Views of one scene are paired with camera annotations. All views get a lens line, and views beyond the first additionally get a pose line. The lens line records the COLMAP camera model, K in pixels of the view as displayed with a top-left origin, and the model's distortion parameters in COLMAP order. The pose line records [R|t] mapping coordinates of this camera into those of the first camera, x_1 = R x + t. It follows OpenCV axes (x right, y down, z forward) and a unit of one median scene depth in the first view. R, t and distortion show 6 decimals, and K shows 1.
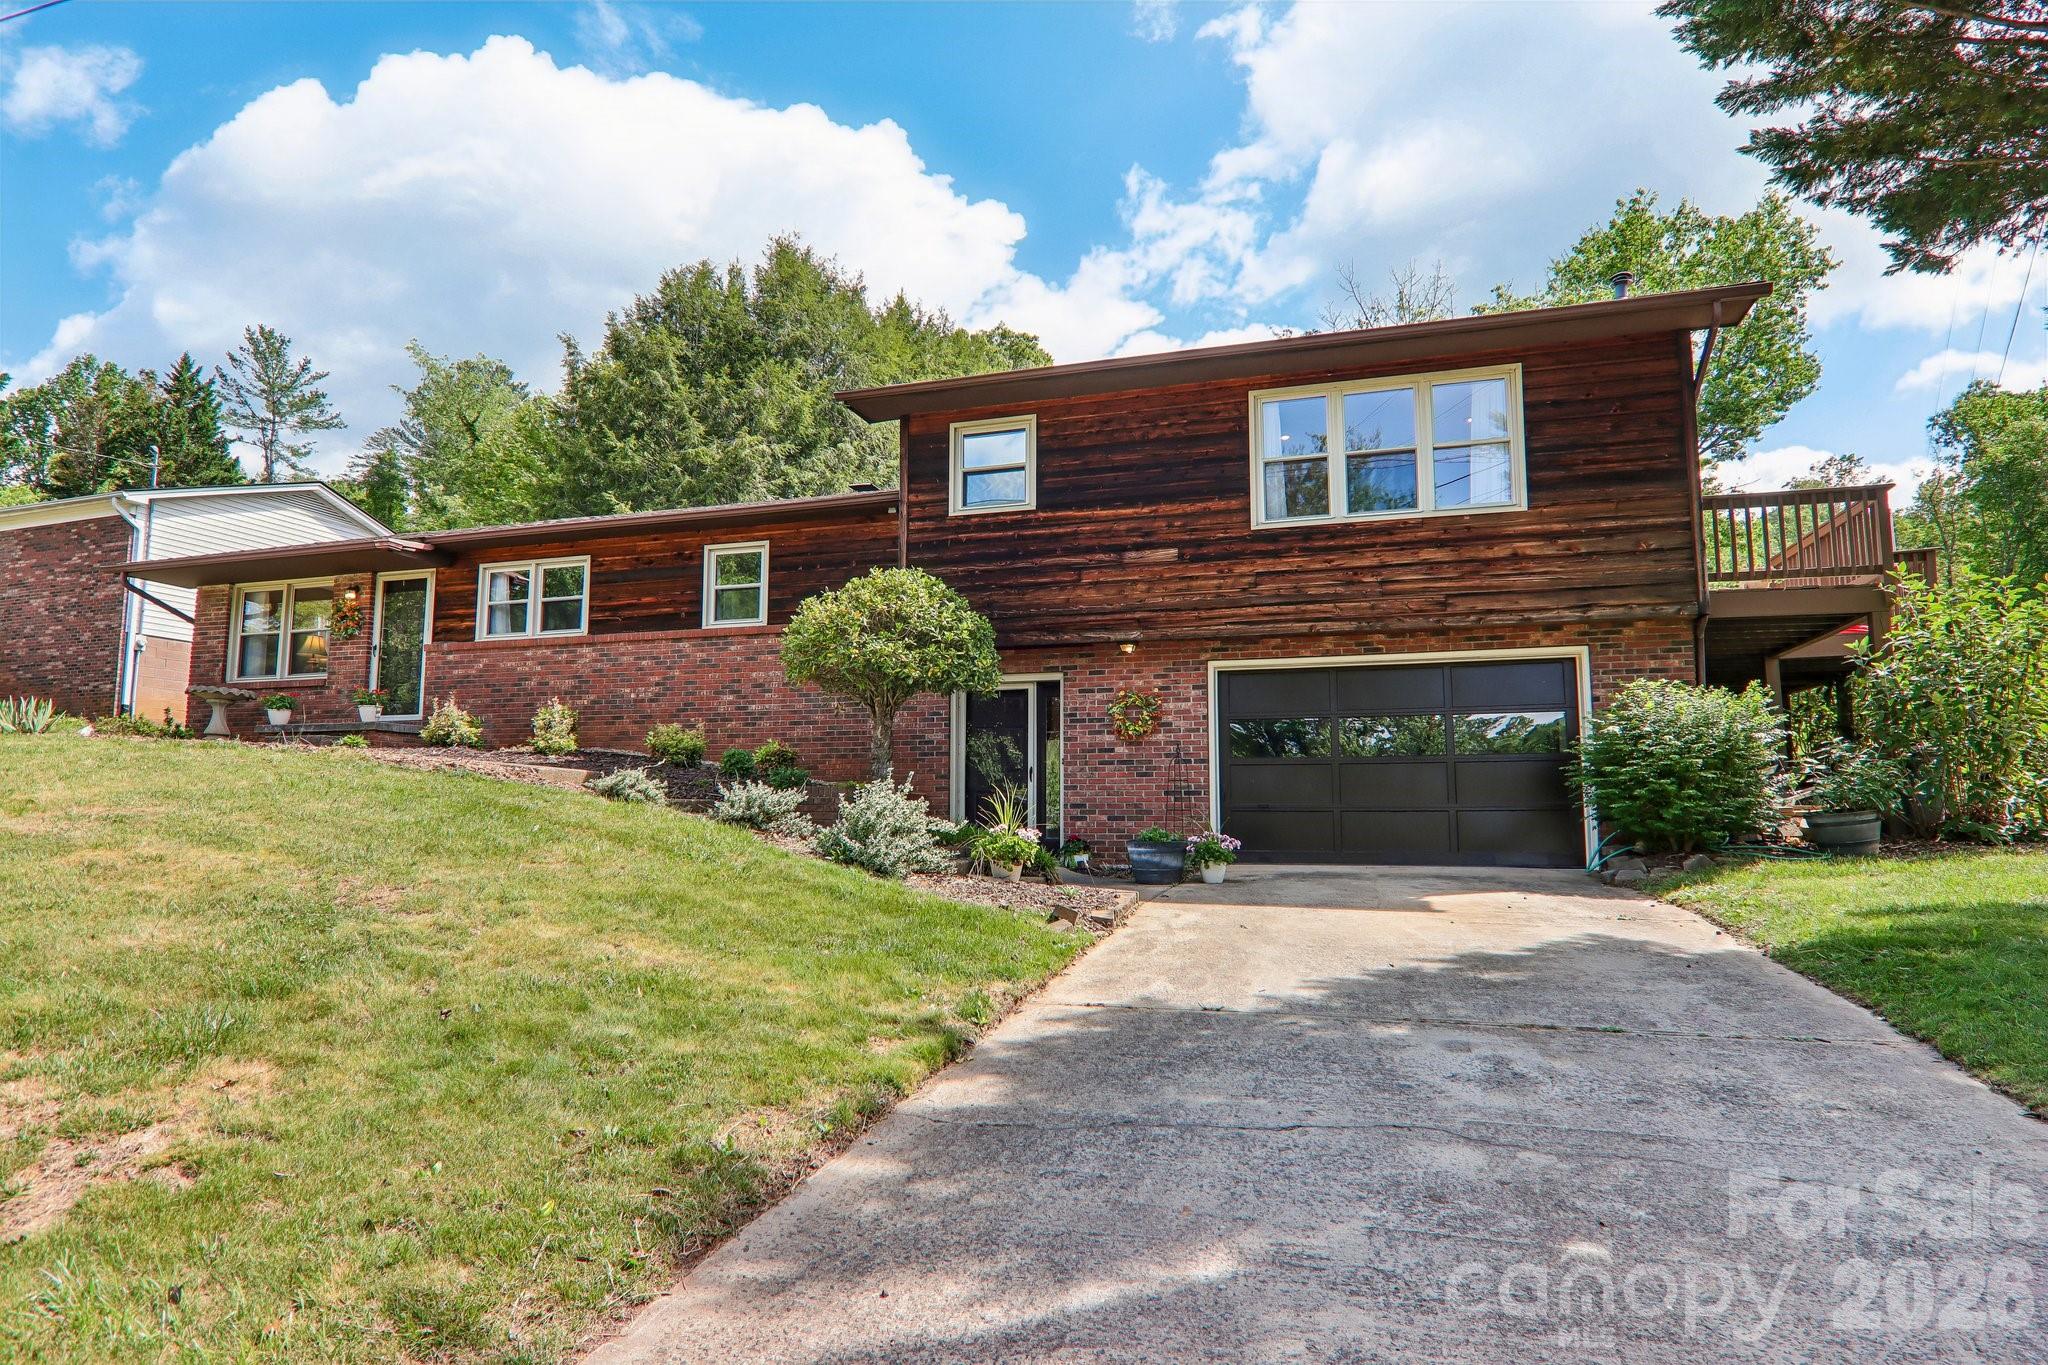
lens RADIAL K [[1141.4, 0, 1025.1], [0, 1141.4, 681.0], [0, 0, 1]] dist [-0.001636, -0.005105]
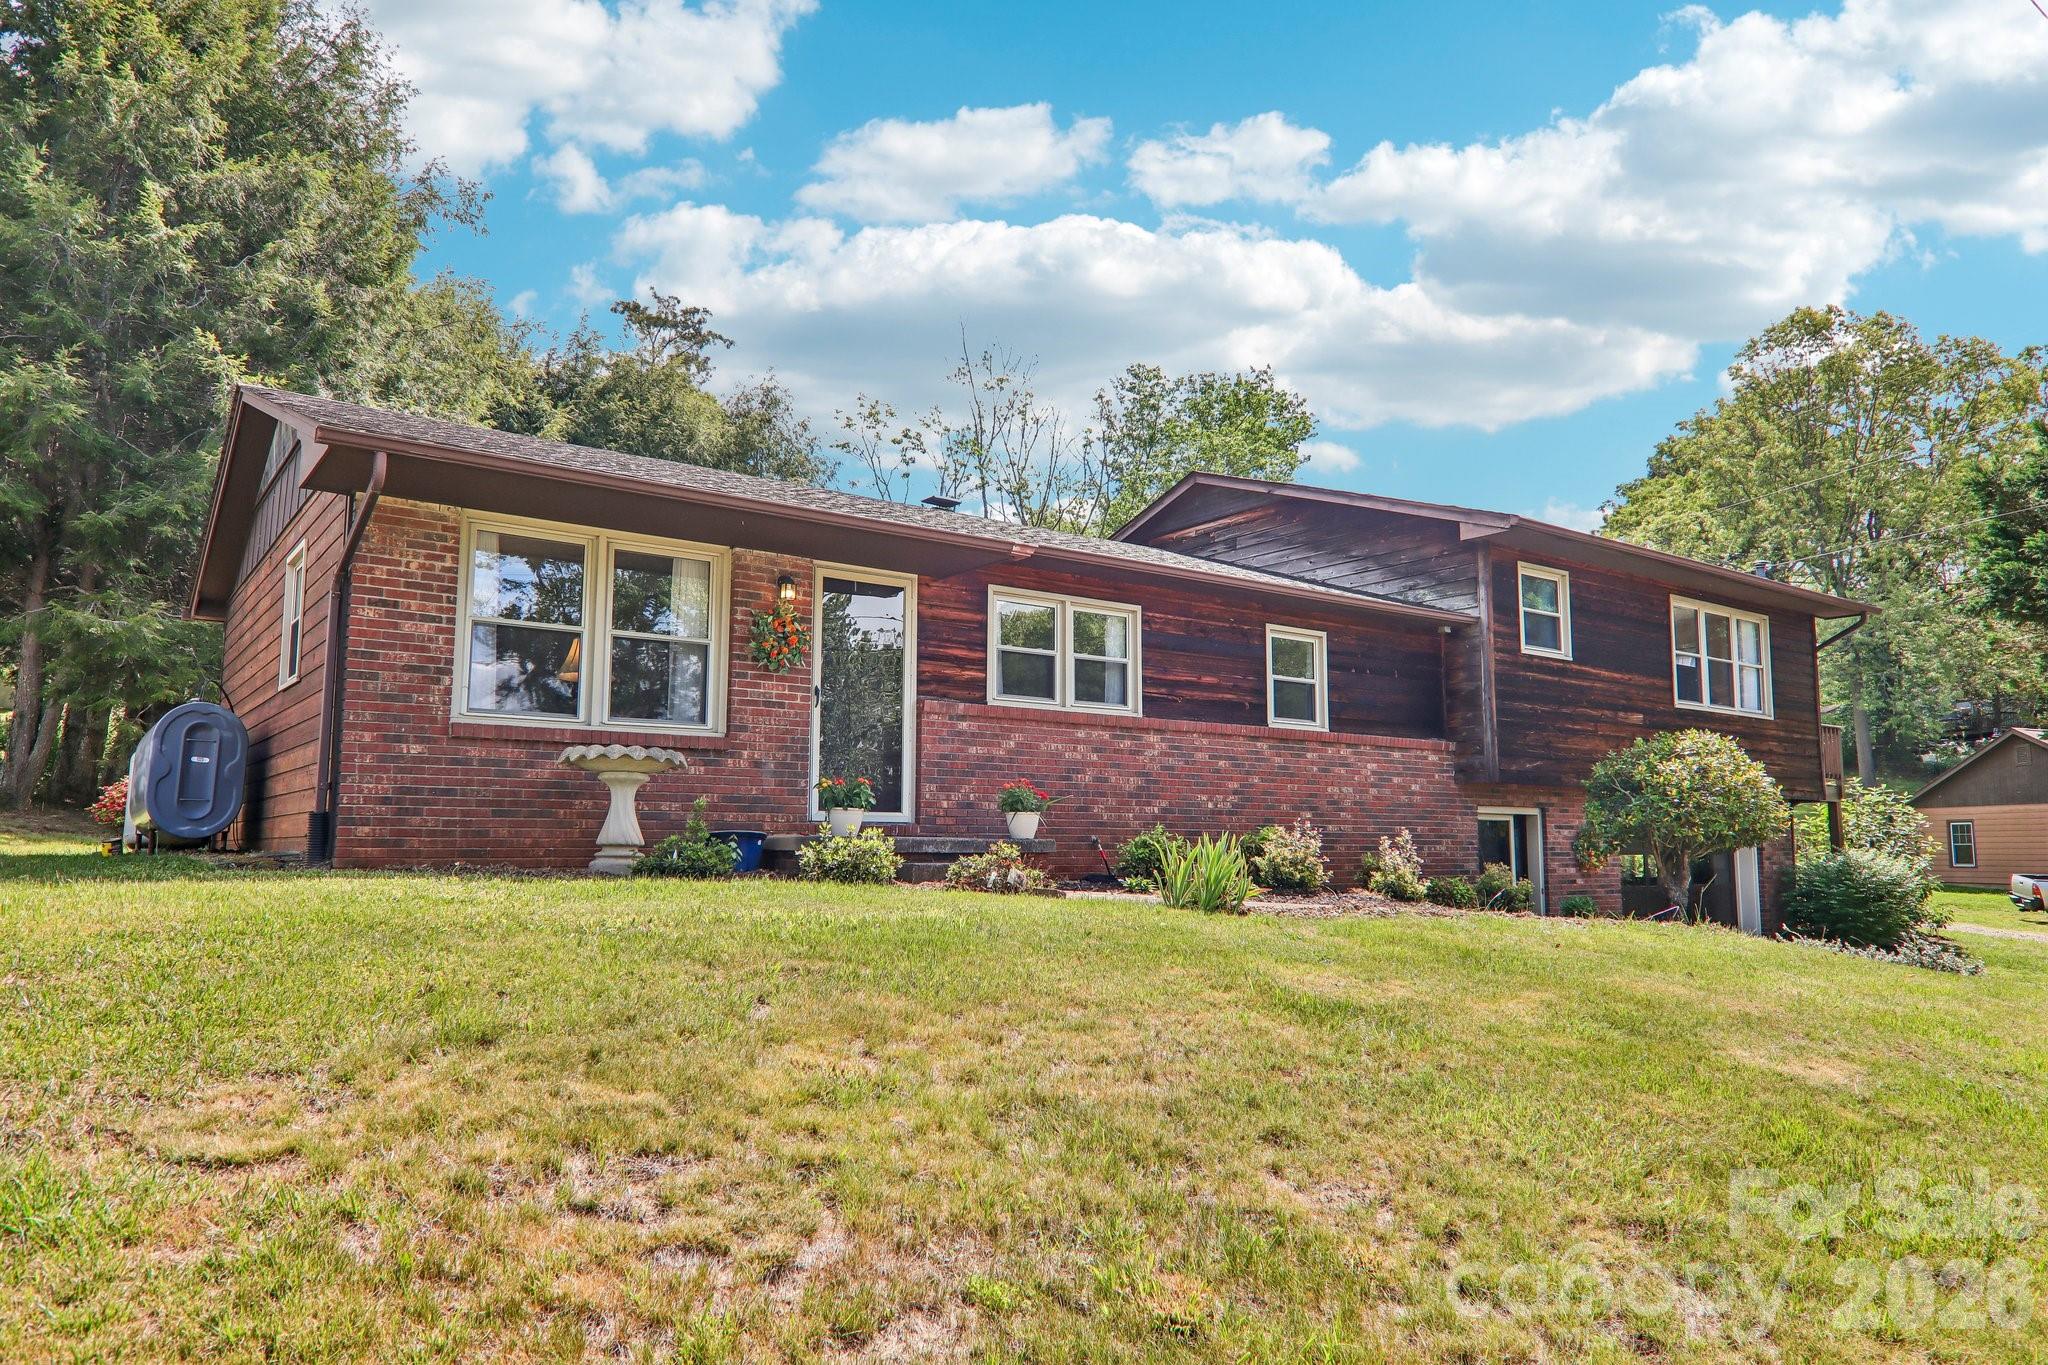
lens RADIAL K [[1336.0, 0, 1025.1], [0, 1336.0, 670.6], [0, 0, 1]] dist [0.003477, 0.000348]
pose [[0.596836, 0.111436, 0.794587, -1.128289], [-0.095050, 0.993155, -0.067890, -0.004222], [-0.796713, -0.035007, 0.603343, 0.554037]]
